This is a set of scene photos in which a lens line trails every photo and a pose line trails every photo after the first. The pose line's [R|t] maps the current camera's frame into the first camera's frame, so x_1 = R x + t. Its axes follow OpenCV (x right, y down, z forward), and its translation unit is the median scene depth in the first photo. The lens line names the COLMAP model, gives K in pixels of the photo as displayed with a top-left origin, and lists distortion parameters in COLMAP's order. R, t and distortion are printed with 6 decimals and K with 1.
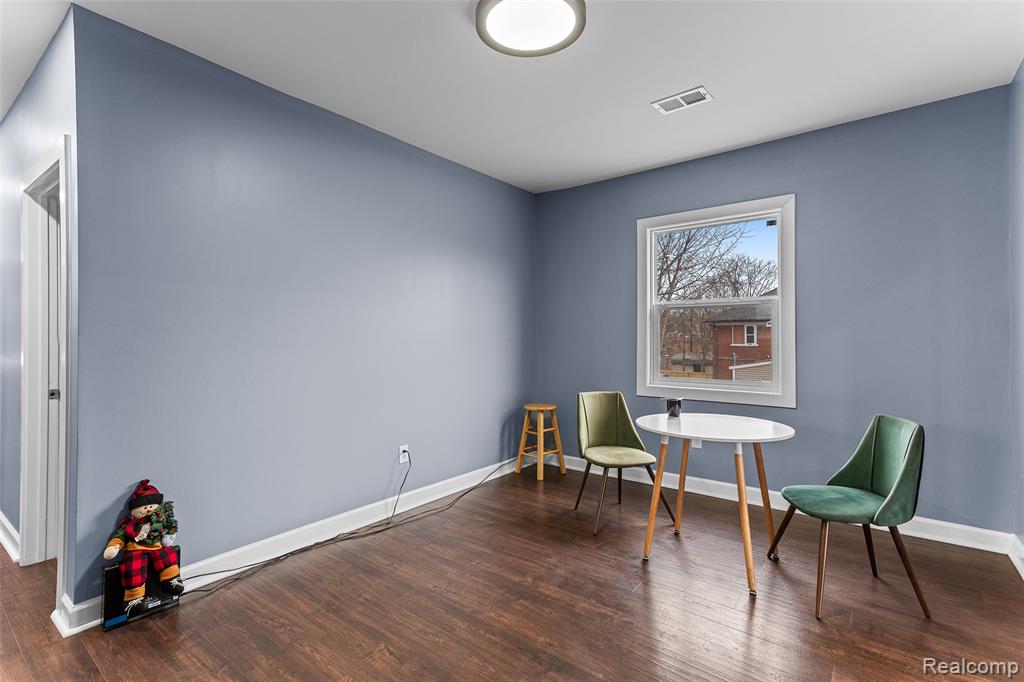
lens RADIAL K [[486.1, 0, 511.7], [0, 486.1, 329.7], [0, 0, 1]] dist [0.027971, 0.000669]
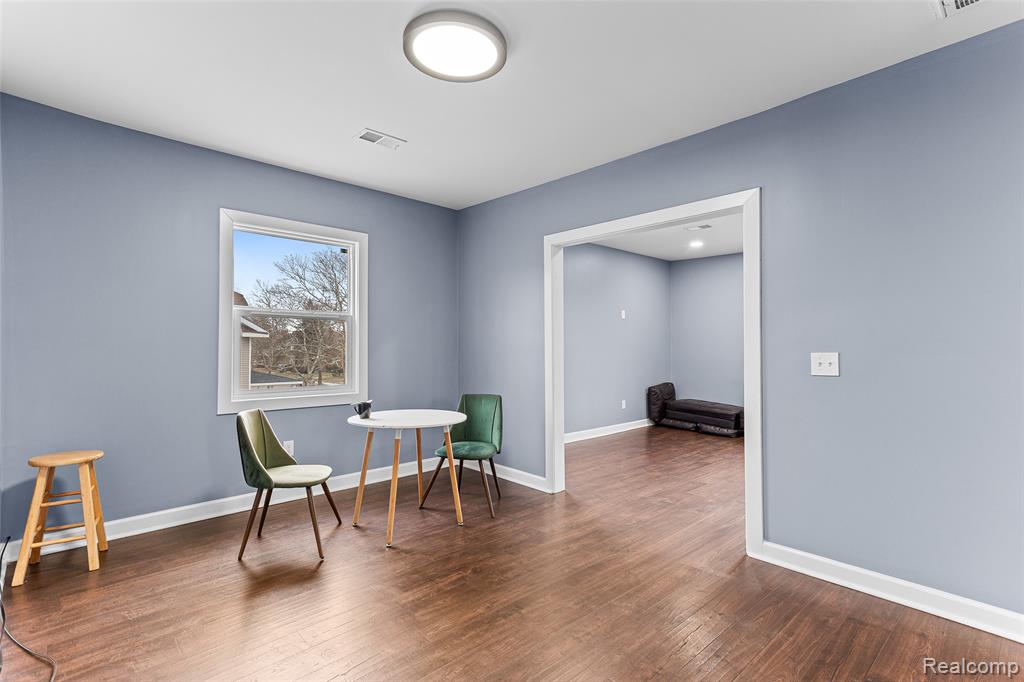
lens RADIAL K [[486.1, 0, 511.7], [0, 486.1, 329.7], [0, 0, 1]] dist [0.027971, 0.000669]
pose [[0.187353, 0.028814, 0.981870, -0.621506], [-0.020252, 0.999471, -0.025467, -0.003897], [-0.982084, -0.015113, 0.187837, 0.412665]]
